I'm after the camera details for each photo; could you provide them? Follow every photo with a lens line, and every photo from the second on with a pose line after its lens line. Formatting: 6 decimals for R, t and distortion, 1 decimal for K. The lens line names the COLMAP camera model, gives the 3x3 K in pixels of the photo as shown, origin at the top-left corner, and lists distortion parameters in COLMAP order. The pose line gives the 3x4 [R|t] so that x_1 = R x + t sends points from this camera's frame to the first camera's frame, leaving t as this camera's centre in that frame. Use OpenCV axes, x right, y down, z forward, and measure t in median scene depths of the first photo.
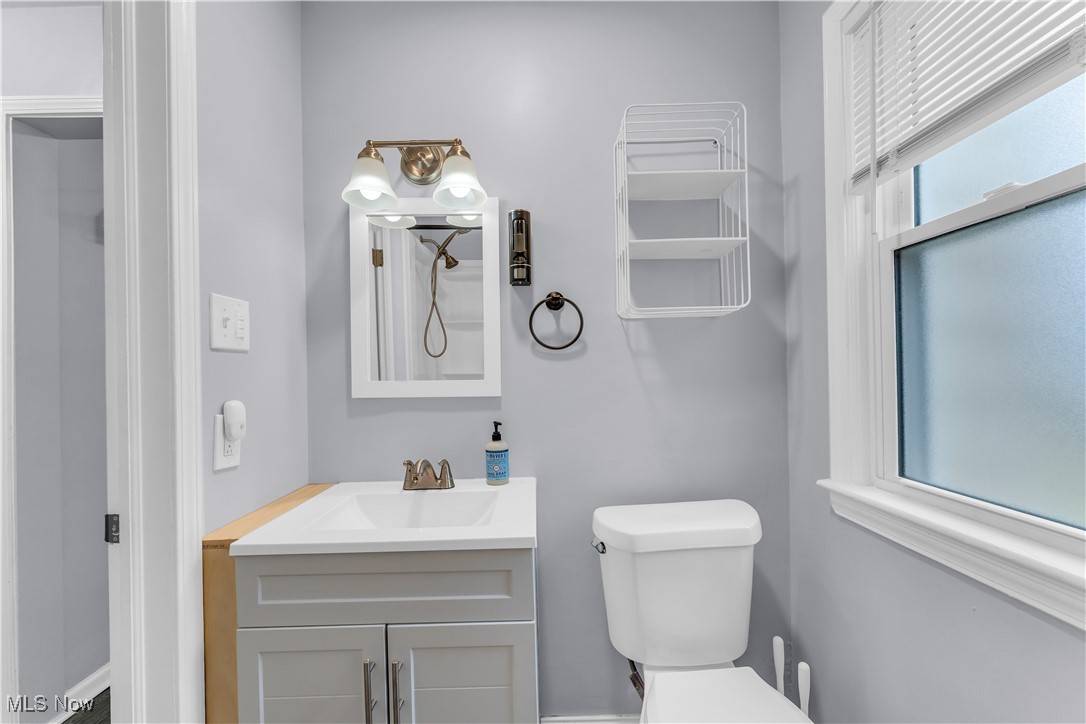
lens RADIAL K [[437.8, 0, 537.5], [0, 437.8, 368.9], [0, 0, 1]] dist [-0.000046, -0.000442]
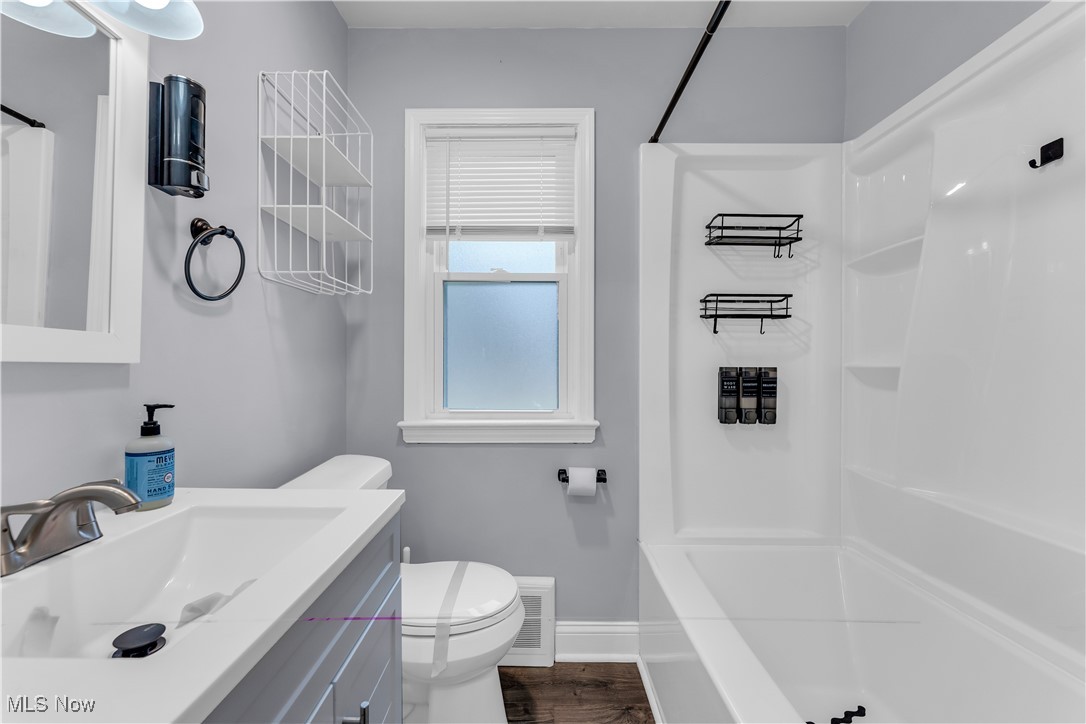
lens RADIAL K [[437.8, 0, 537.5], [0, 437.8, 368.9], [0, 0, 1]] dist [-0.000046, -0.000442]
pose [[-0.033168, 0.012246, 0.999375, -0.708923], [-0.002556, 0.999921, -0.012337, 0.079122], [-0.999447, -0.002964, -0.033135, 0.500559]]
